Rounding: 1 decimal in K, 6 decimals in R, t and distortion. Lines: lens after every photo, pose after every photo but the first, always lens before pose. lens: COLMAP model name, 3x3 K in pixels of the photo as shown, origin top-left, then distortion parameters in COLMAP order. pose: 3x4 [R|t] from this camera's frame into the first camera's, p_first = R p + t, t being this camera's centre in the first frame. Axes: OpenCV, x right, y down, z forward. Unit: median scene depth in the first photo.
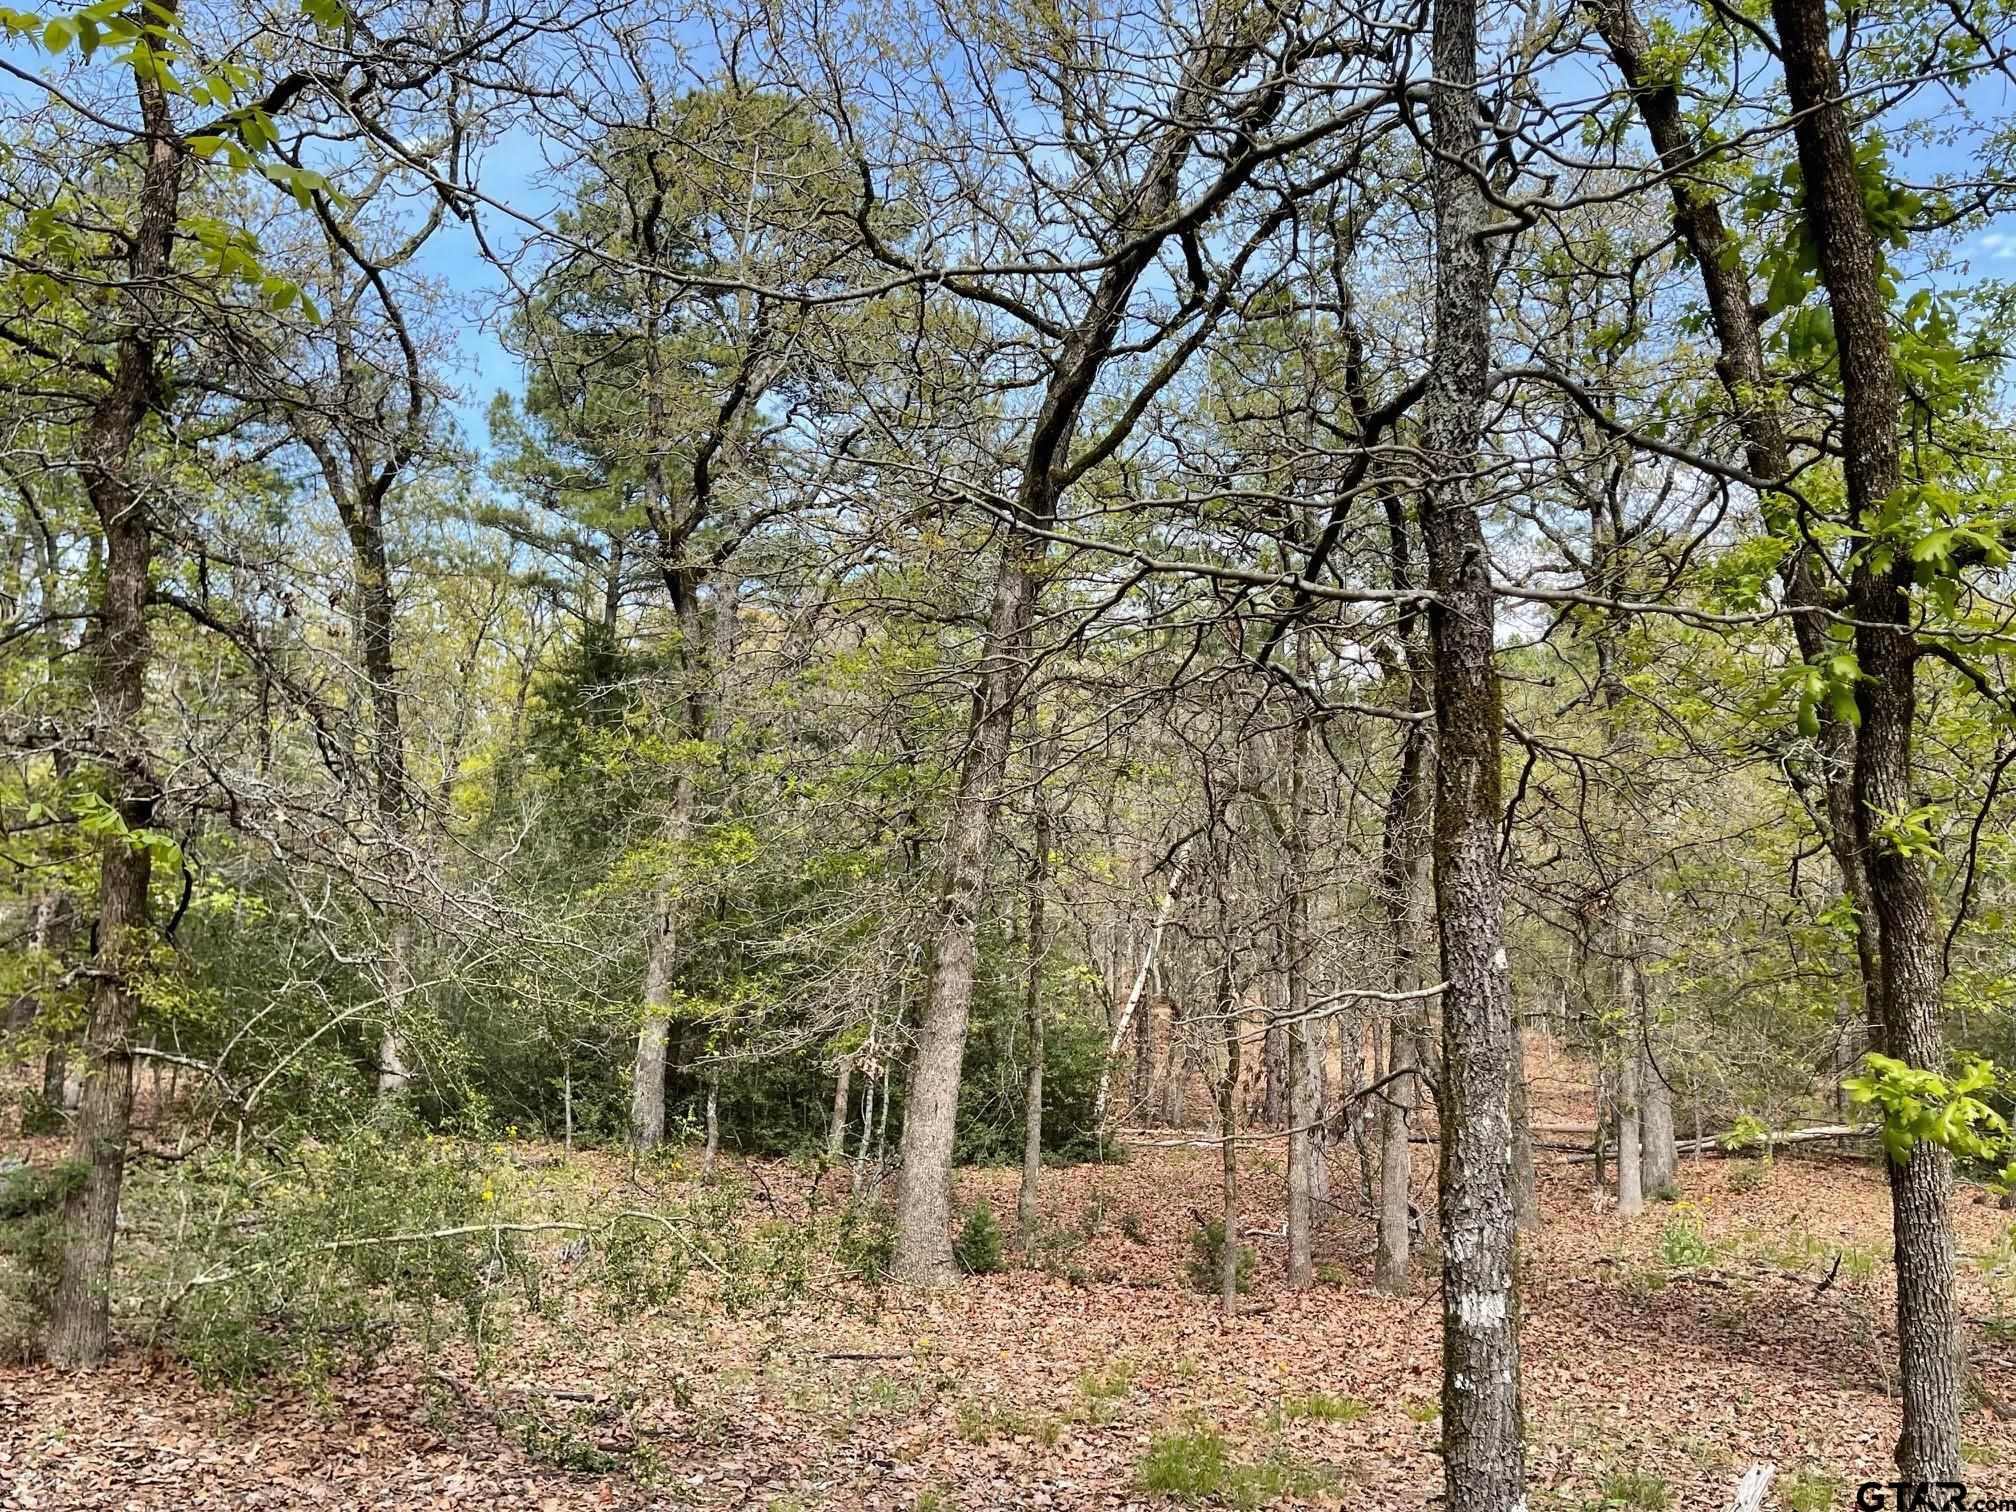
lens RADIAL K [[1755.5, 0, 1020.5], [0, 1755.5, 766.7], [0, 0, 1]] dist [0.055987, -0.070053]
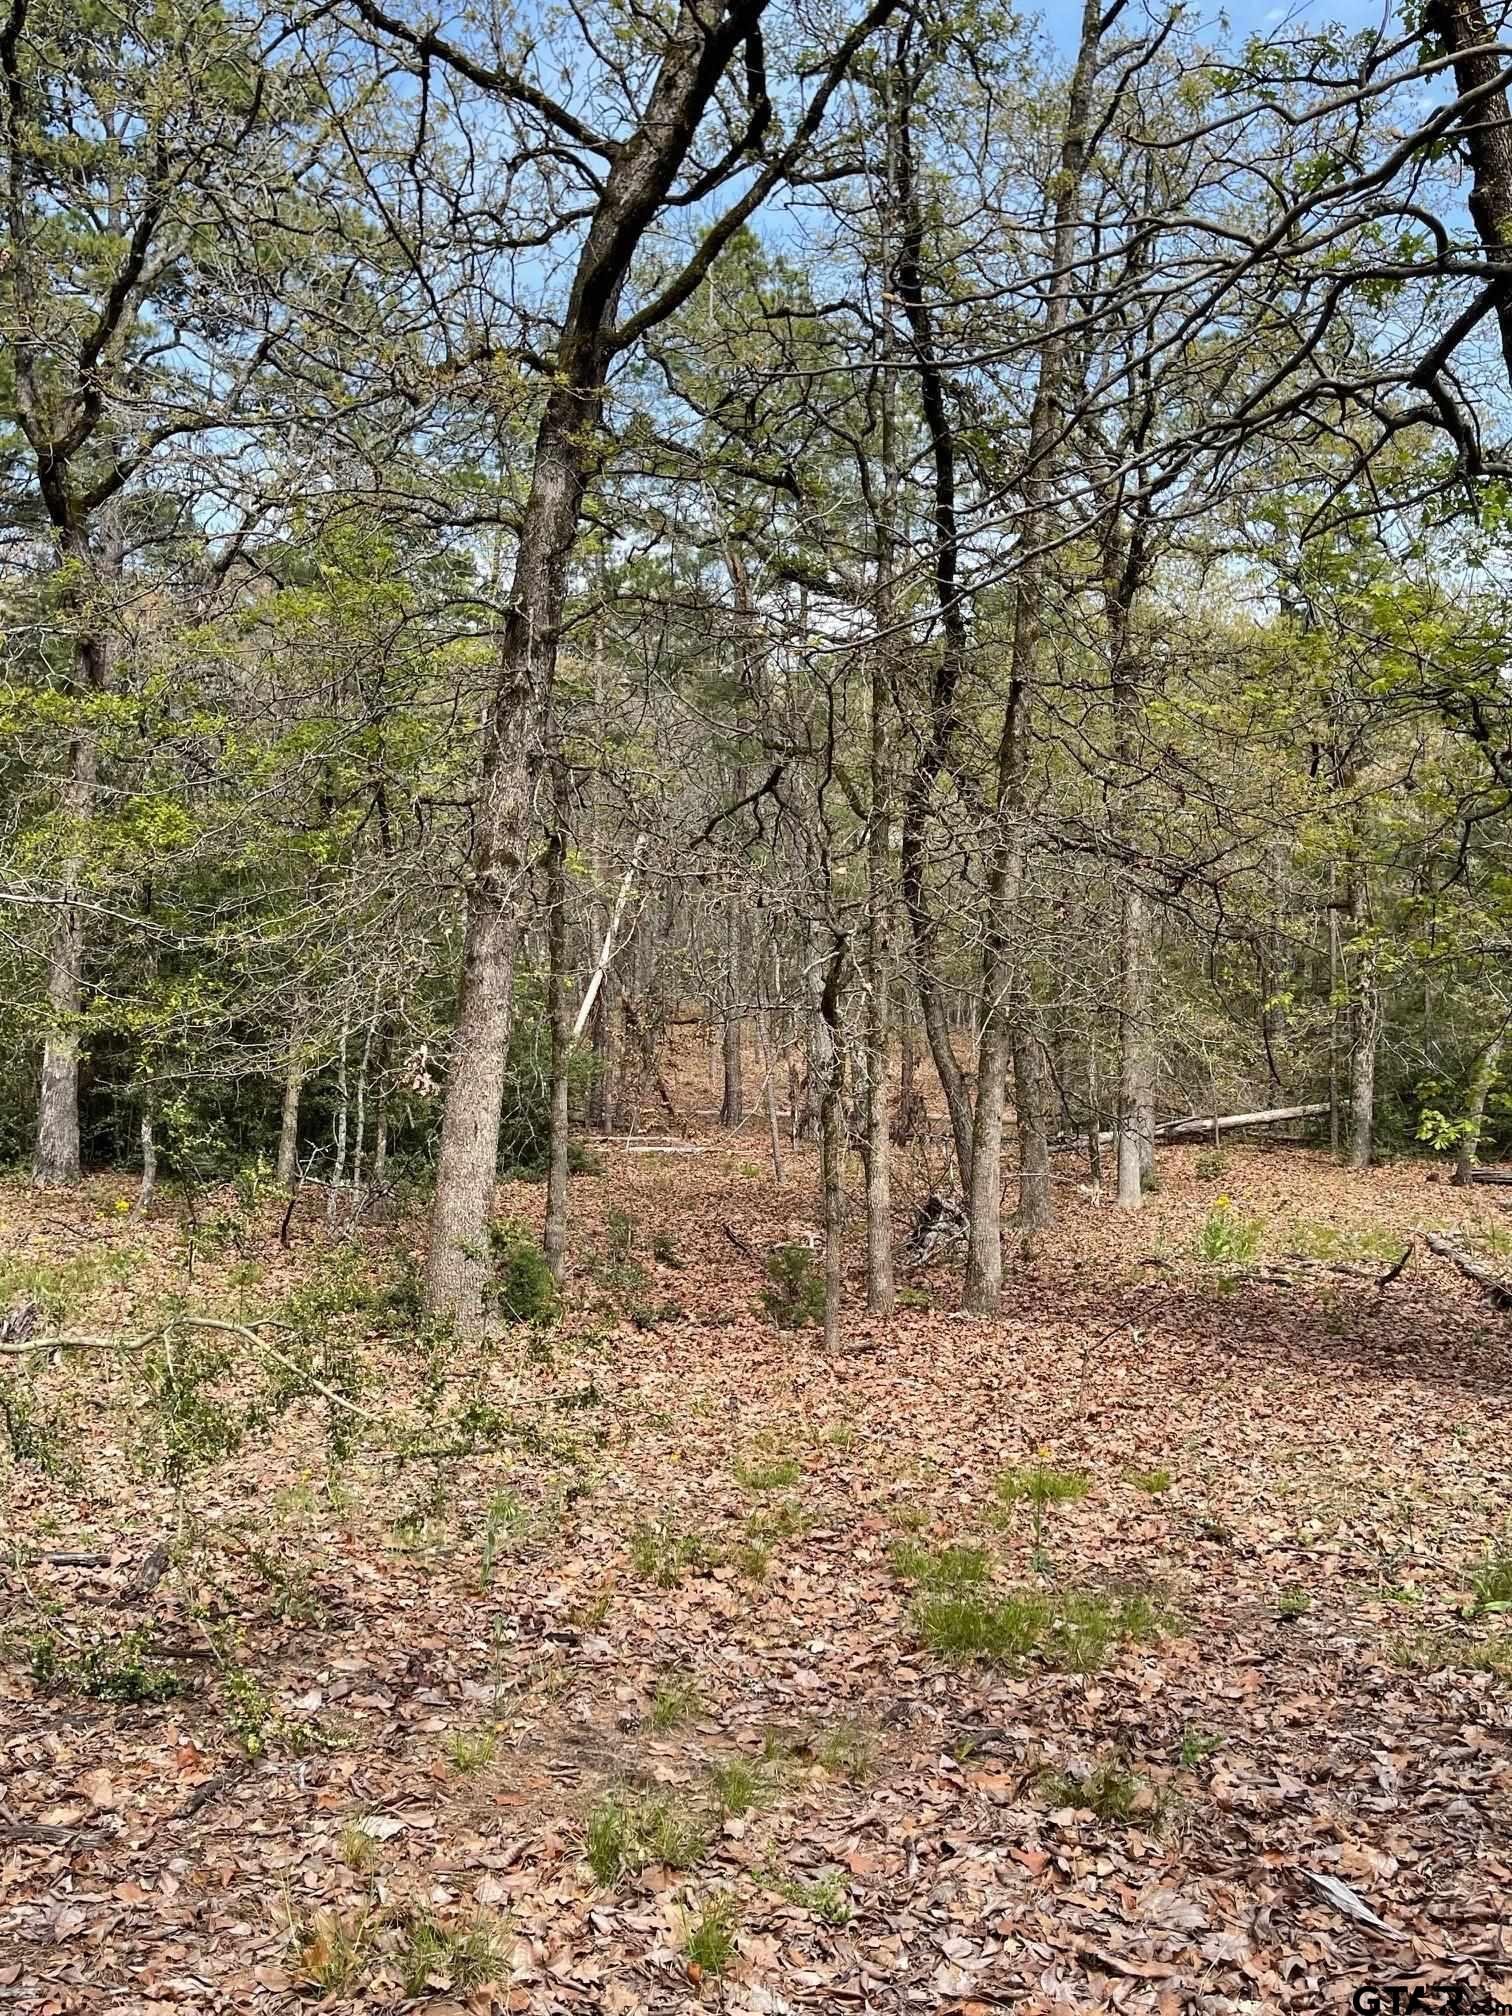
lens RADIAL K [[1755.5, 0, 747.7], [0, 1755.5, 1011.1], [0, 0, 1]] dist [0.055987, -0.070053]
pose [[0.982126, -0.018154, 0.187347, -0.075173], [-0.007408, 0.990838, 0.134851, 0.028024], [-0.188079, -0.133829, 0.972993, 0.187045]]
